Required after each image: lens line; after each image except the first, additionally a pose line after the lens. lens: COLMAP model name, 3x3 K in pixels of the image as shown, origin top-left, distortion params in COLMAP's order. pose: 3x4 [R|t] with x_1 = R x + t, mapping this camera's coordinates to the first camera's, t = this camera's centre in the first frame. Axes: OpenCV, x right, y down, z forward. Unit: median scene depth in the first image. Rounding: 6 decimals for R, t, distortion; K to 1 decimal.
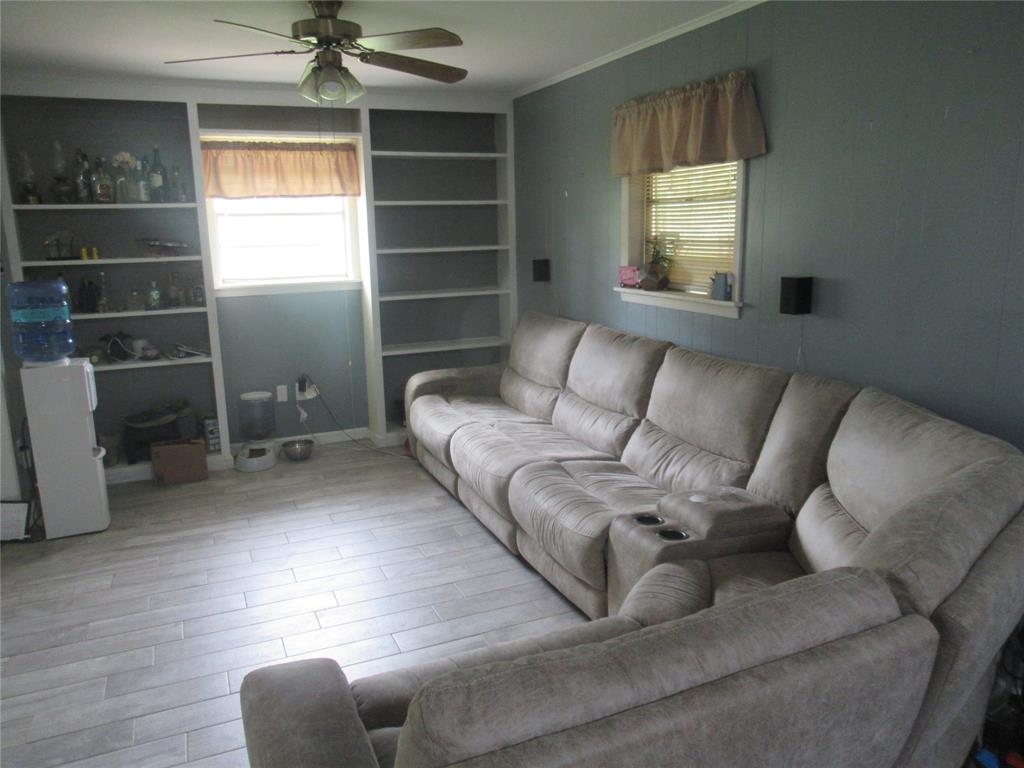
lens RADIAL K [[746.3, 0, 512.0], [0, 746.3, 384.0], [0, 0, 1]] dist [-0.034296, -0.002263]
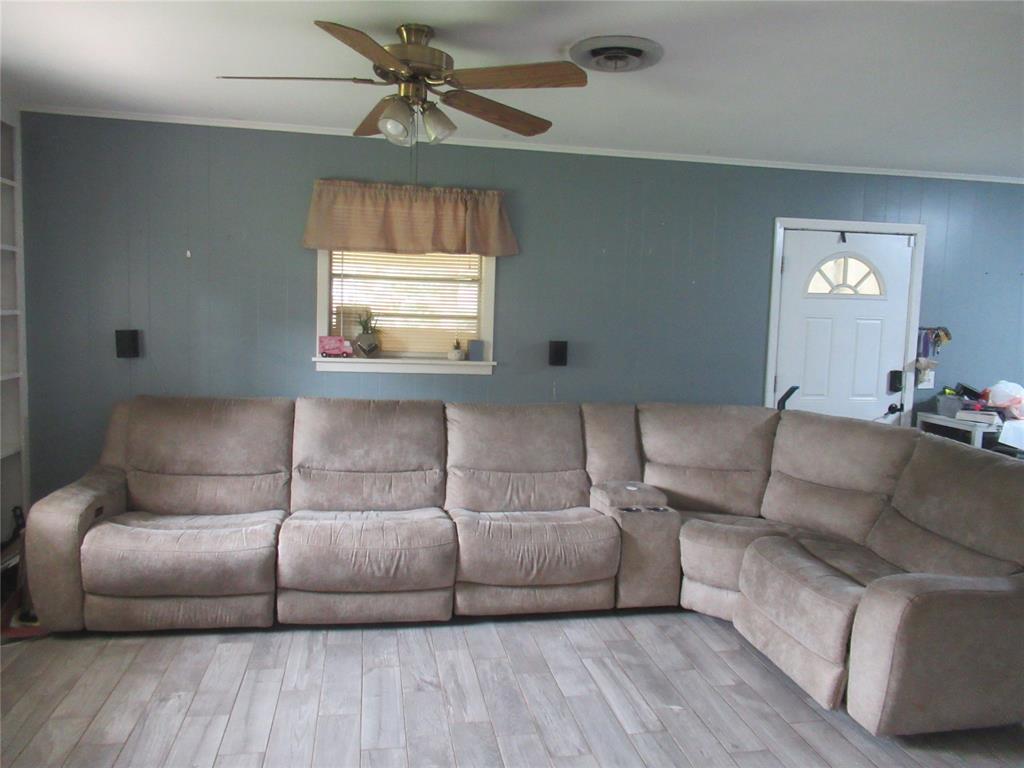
lens RADIAL K [[746.3, 0, 512.0], [0, 746.3, 384.0], [0, 0, 1]] dist [-0.034296, -0.002263]
pose [[0.225606, -0.057322, 0.972531, -0.831201], [0.162377, 0.986516, 0.020478, -0.079329], [-0.960591, 0.153297, 0.231872, 0.573614]]
